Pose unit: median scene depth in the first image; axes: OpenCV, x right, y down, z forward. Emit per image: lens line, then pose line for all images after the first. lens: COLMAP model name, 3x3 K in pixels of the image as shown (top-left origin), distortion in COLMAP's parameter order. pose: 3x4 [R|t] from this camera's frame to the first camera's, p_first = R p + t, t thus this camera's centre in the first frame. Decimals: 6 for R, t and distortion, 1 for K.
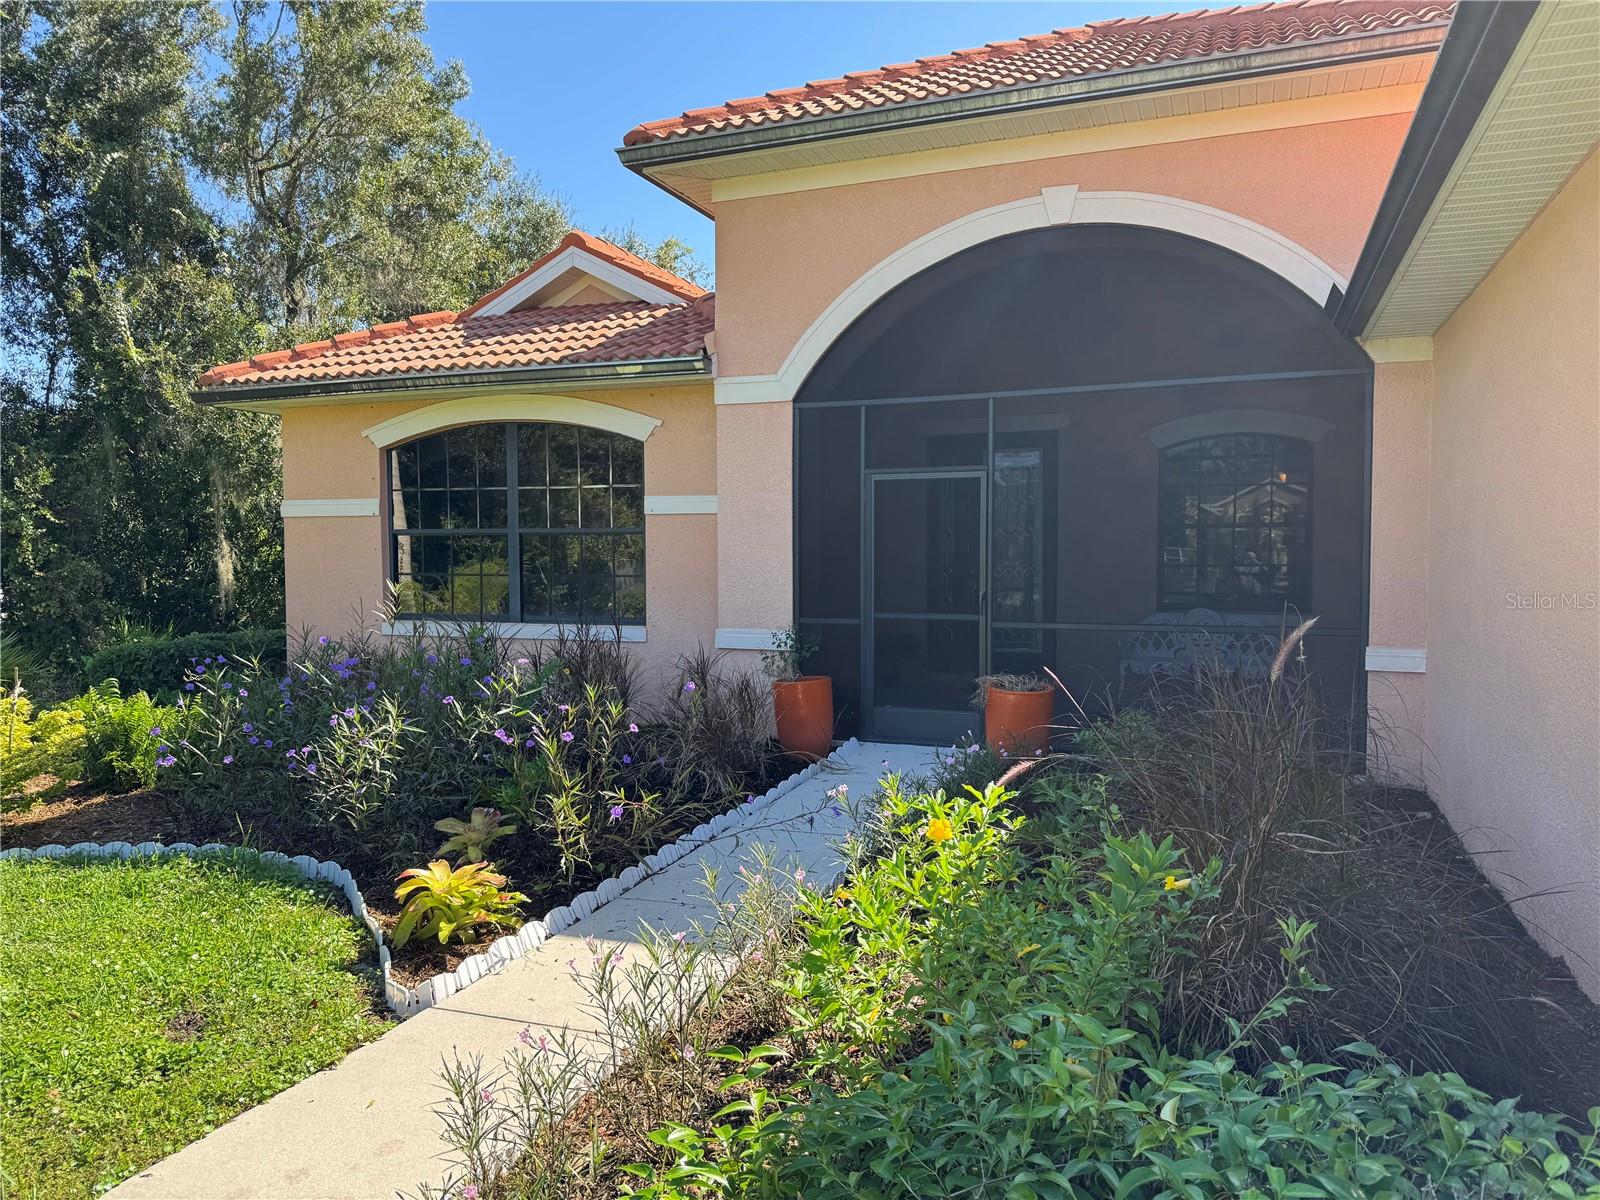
lens RADIAL K [[1114.9, 0, 800.0], [0, 1114.9, 600.0], [0, 0, 1]] dist [0.142033, -0.000229]
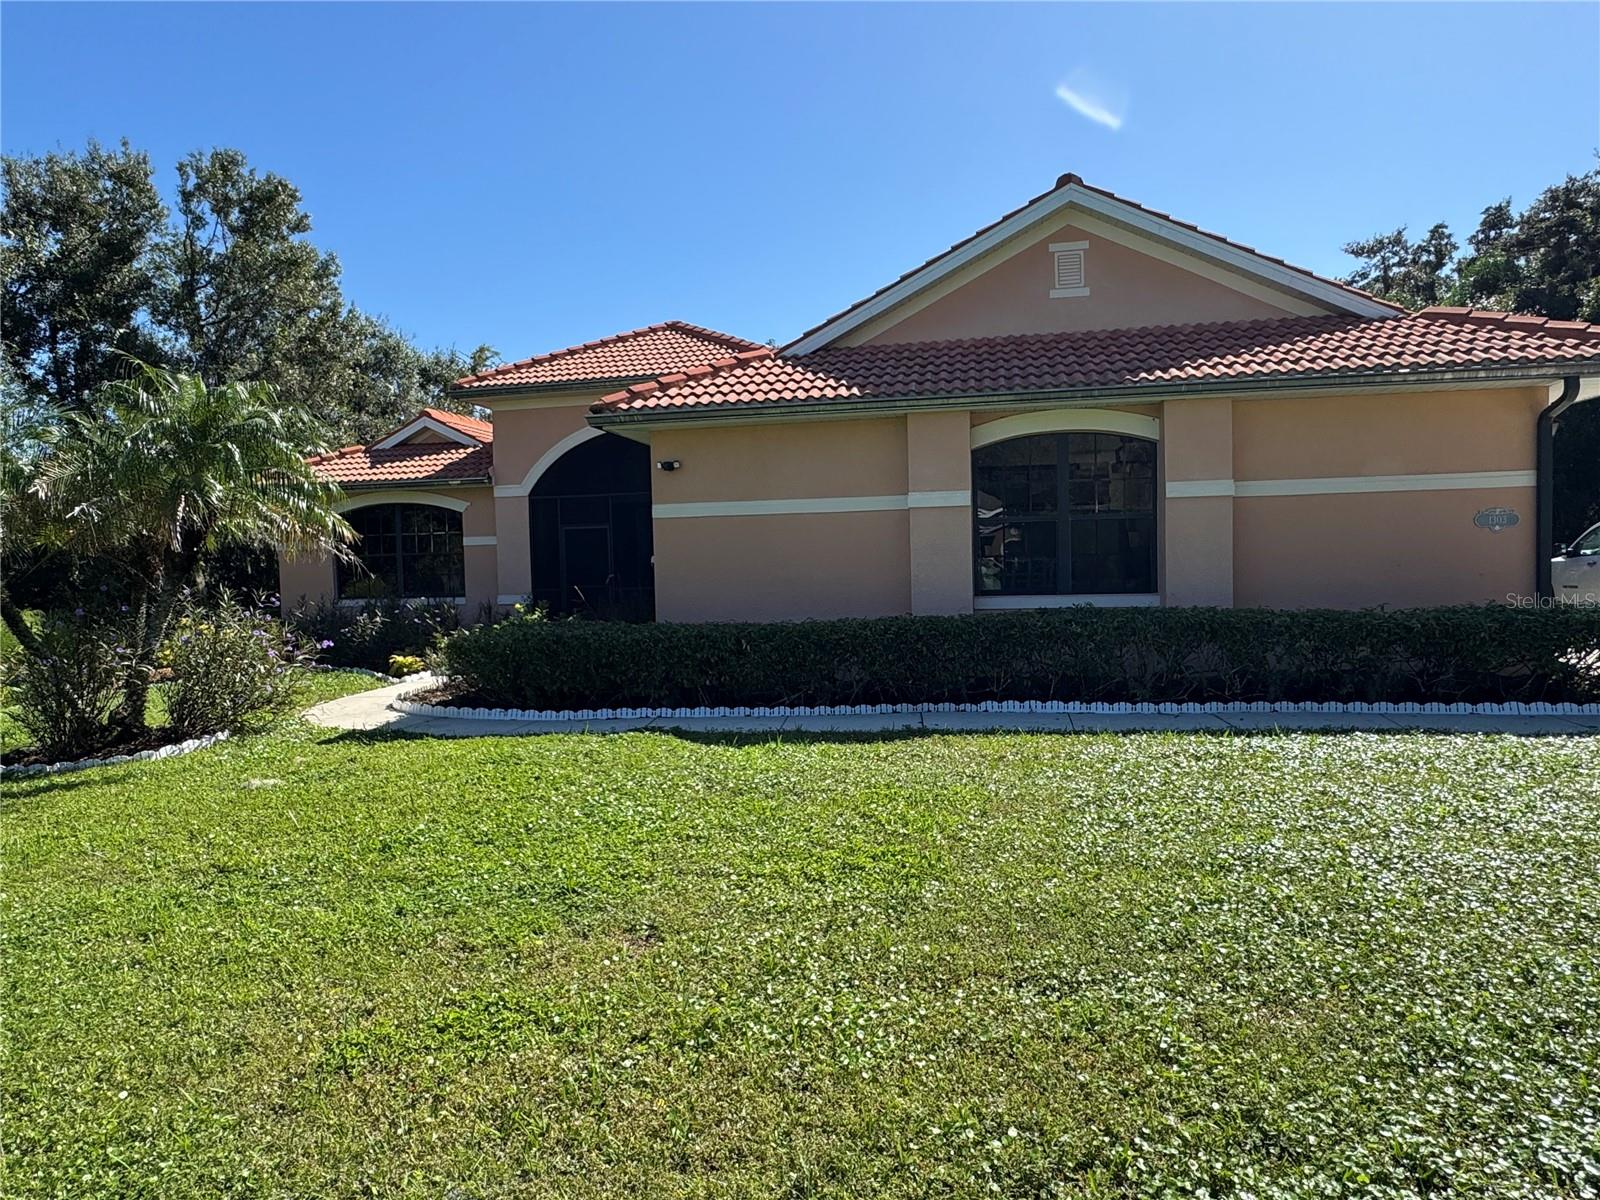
lens RADIAL K [[973.2, 0, 800.0], [0, 973.2, 600.0], [0, 0, 1]] dist [-0.002600, -0.000304]
pose [[0.982086, -0.029607, 0.186091, 0.148296], [0.031666, 0.999466, -0.008103, 0.065553], [-0.185751, 0.013851, 0.982499, -0.979081]]
